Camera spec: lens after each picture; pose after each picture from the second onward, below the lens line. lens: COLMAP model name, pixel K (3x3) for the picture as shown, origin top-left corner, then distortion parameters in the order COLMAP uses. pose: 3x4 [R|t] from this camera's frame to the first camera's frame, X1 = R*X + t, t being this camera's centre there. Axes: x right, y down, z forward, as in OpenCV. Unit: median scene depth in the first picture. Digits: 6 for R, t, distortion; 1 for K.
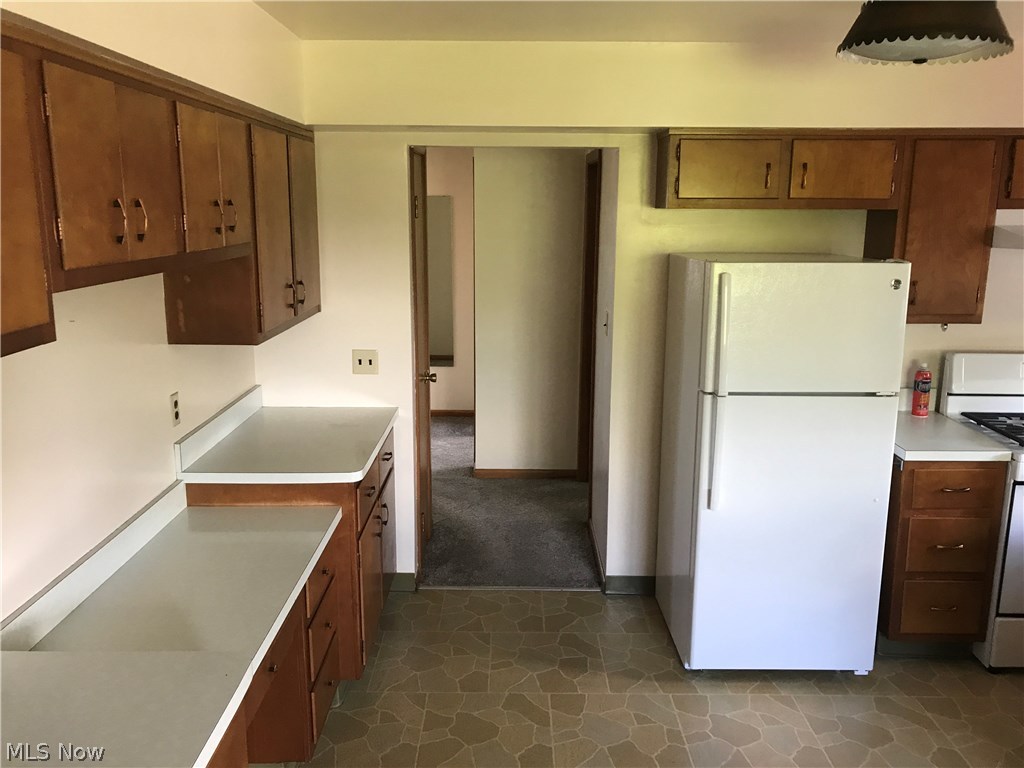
lens RADIAL K [[849.1, 0, 515.1], [0, 849.1, 380.0], [0, 0, 1]] dist [0.058364, -0.055859]
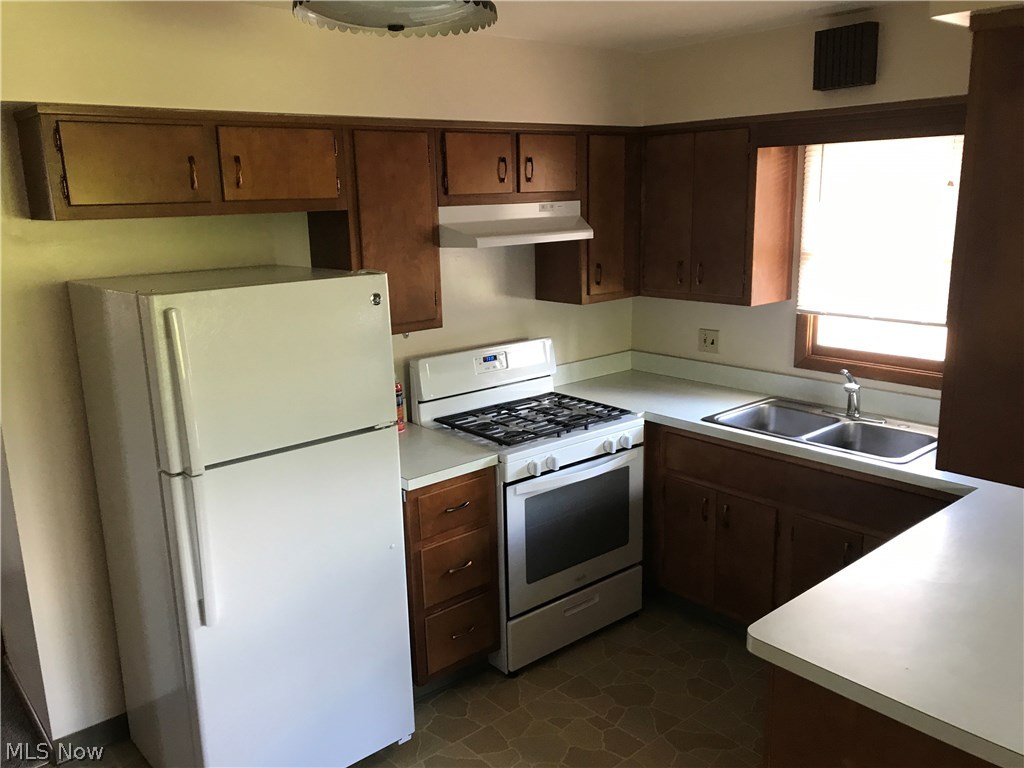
lens RADIAL K [[849.7, 0, 514.0], [0, 849.7, 382.4], [0, 0, 1]] dist [0.055362, -0.046831]
pose [[0.764095, -0.169399, 0.622465, 0.005676], [0.162195, 0.984358, 0.068786, -0.059588], [-0.624381, 0.048402, 0.779619, 0.229443]]
